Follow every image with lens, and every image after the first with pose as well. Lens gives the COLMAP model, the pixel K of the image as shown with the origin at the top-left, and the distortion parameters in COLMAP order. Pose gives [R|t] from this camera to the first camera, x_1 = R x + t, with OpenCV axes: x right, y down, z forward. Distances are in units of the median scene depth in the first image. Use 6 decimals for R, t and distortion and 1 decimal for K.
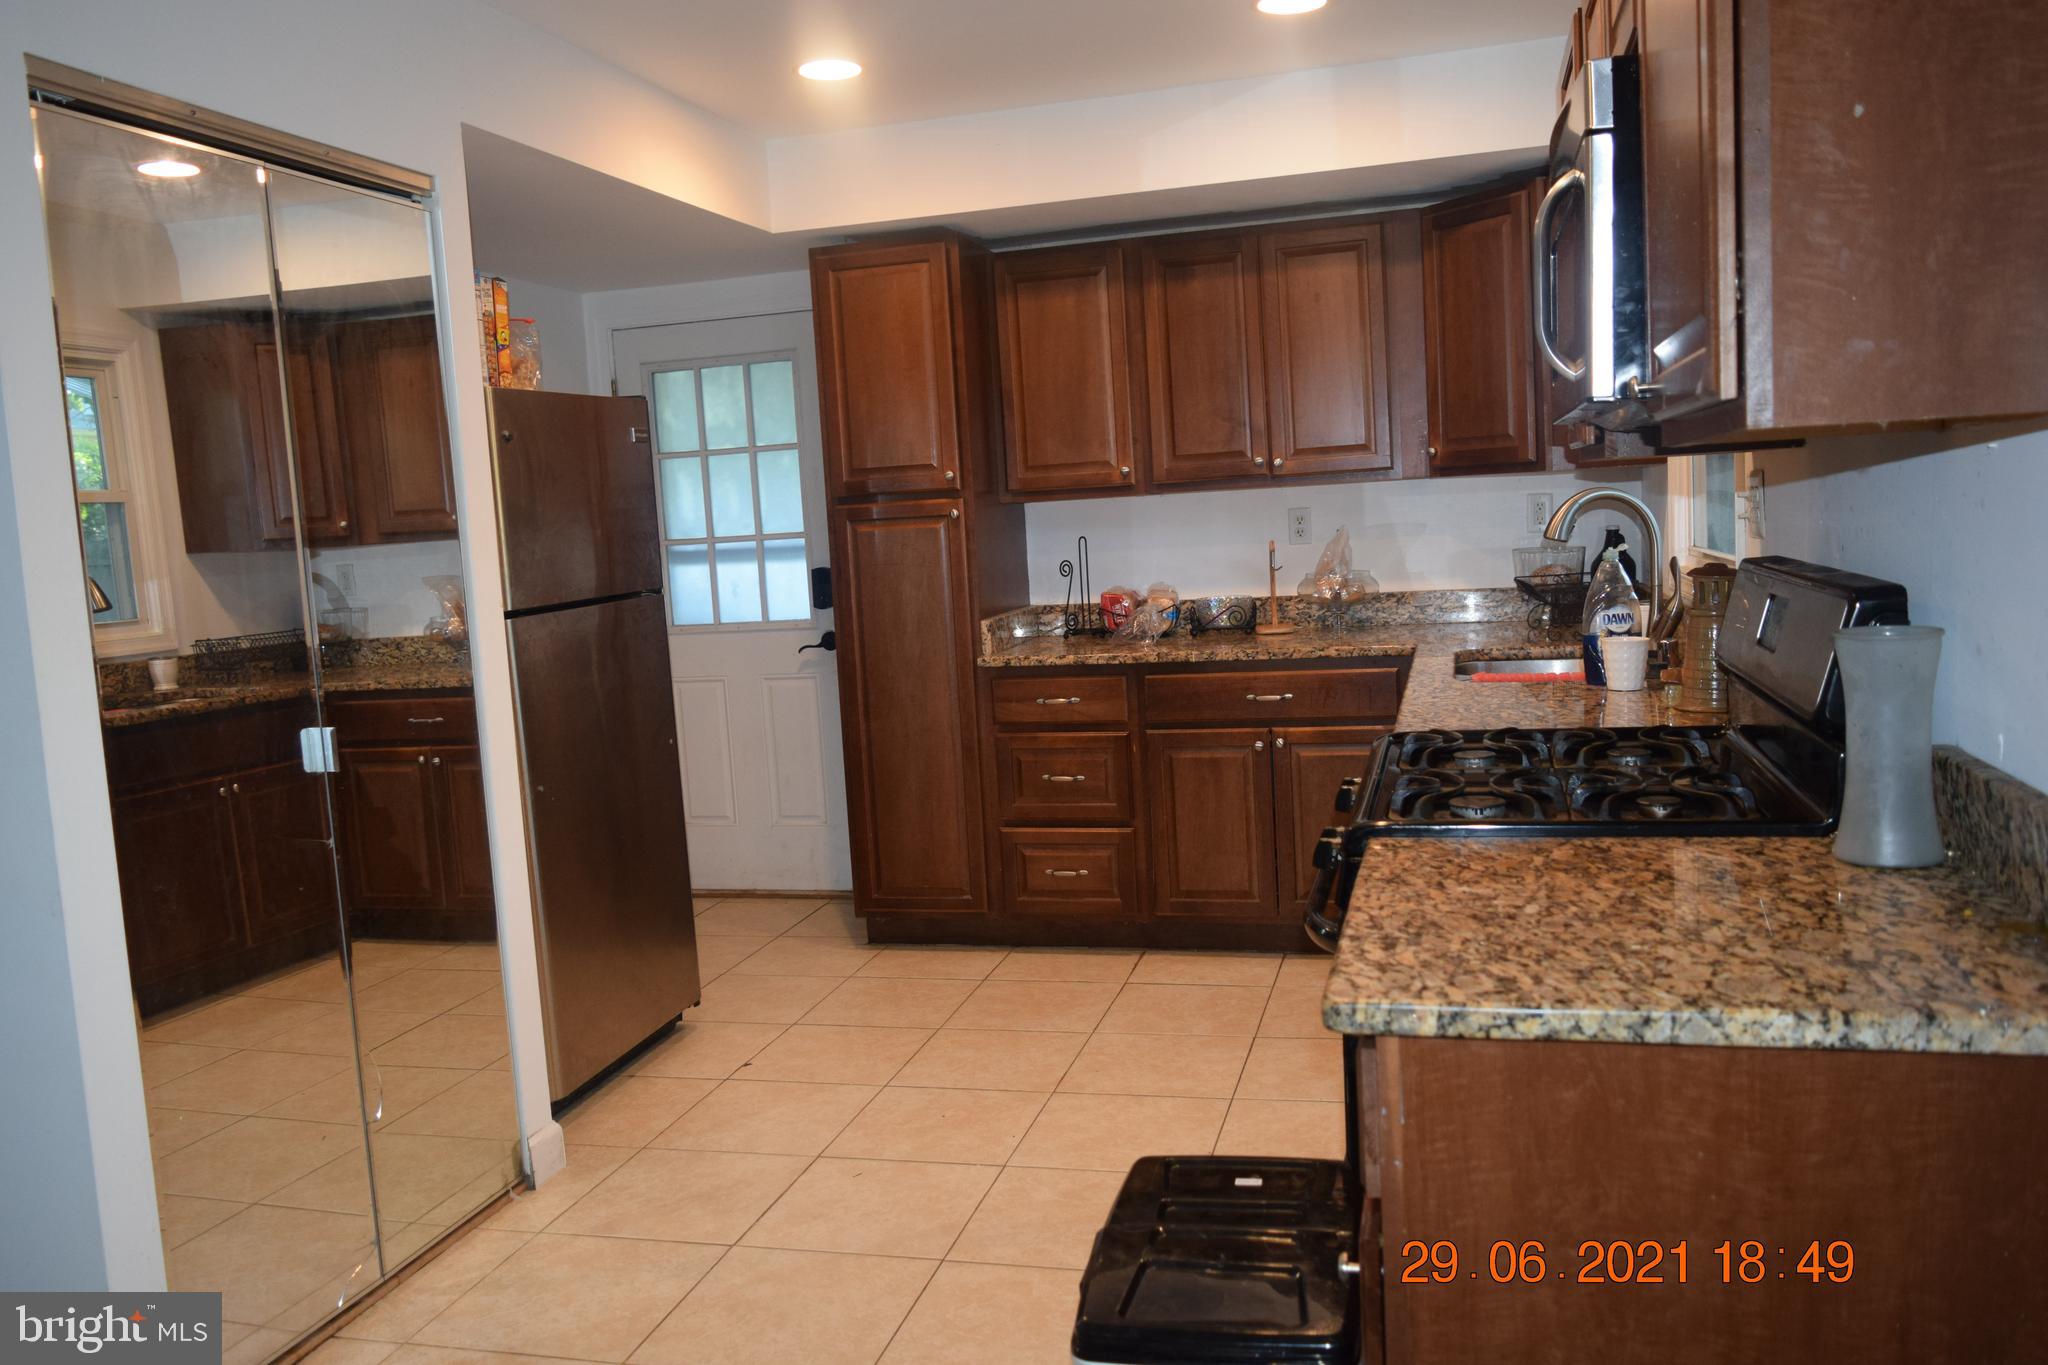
lens RADIAL K [[1592.3, 0, 1023.9], [0, 1592.3, 681.7], [0, 0, 1]] dist [-0.014542, 0.010784]
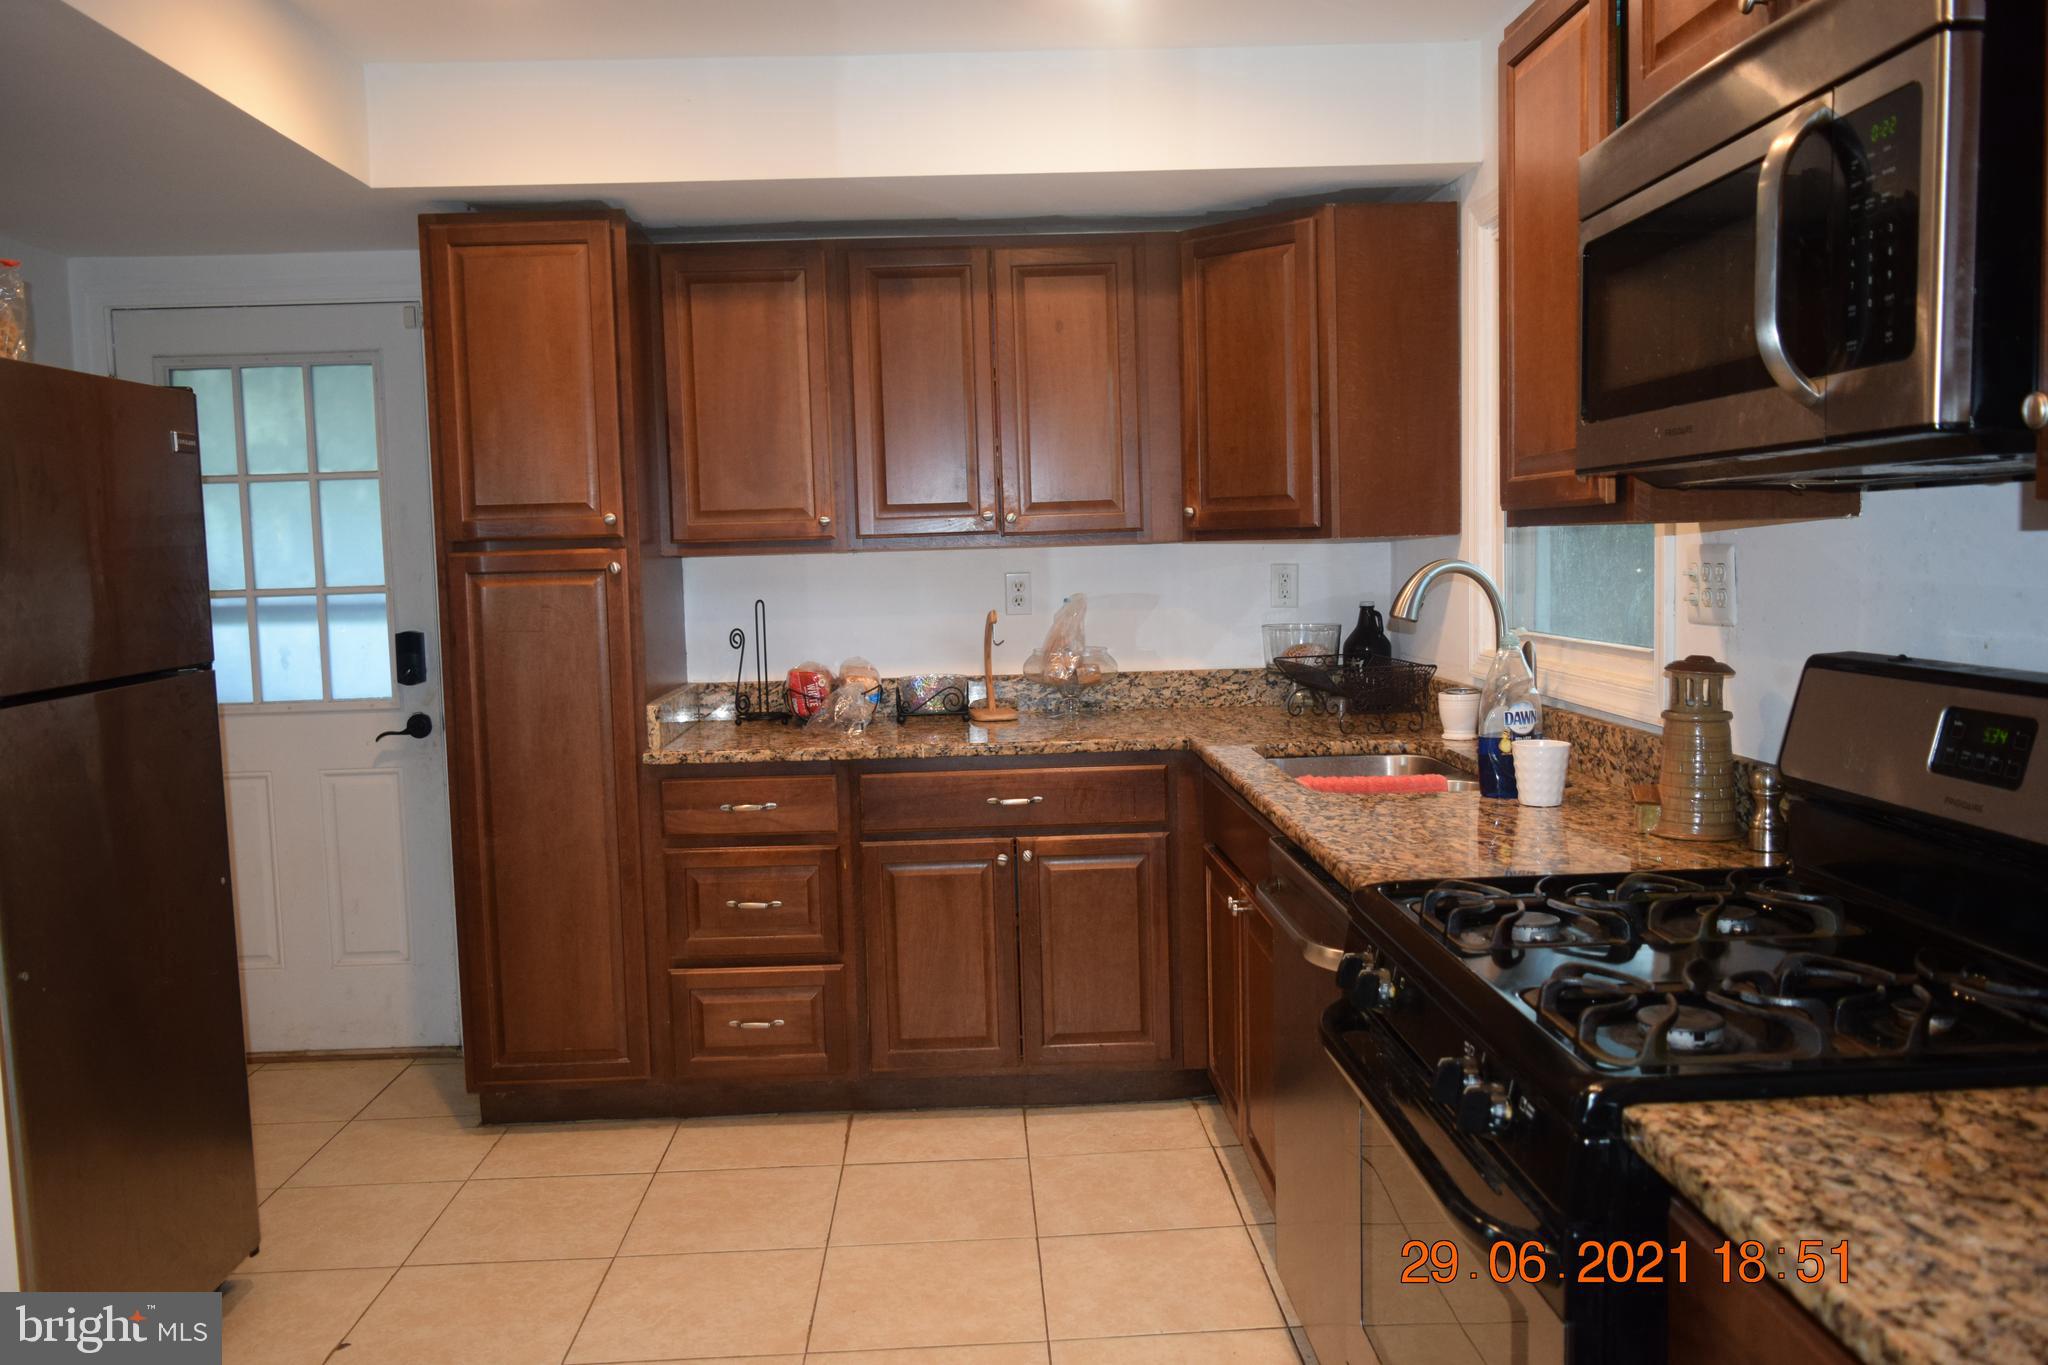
lens RADIAL K [[1592.3, 0, 1025.8], [0, 1592.3, 680.0], [0, 0, 1]] dist [-0.014542, 0.010784]
pose [[0.954492, 0.007593, 0.298139, -0.081923], [0.004225, 0.999231, -0.038974, -0.019227], [-0.298205, 0.038460, 0.953727, 0.196984]]
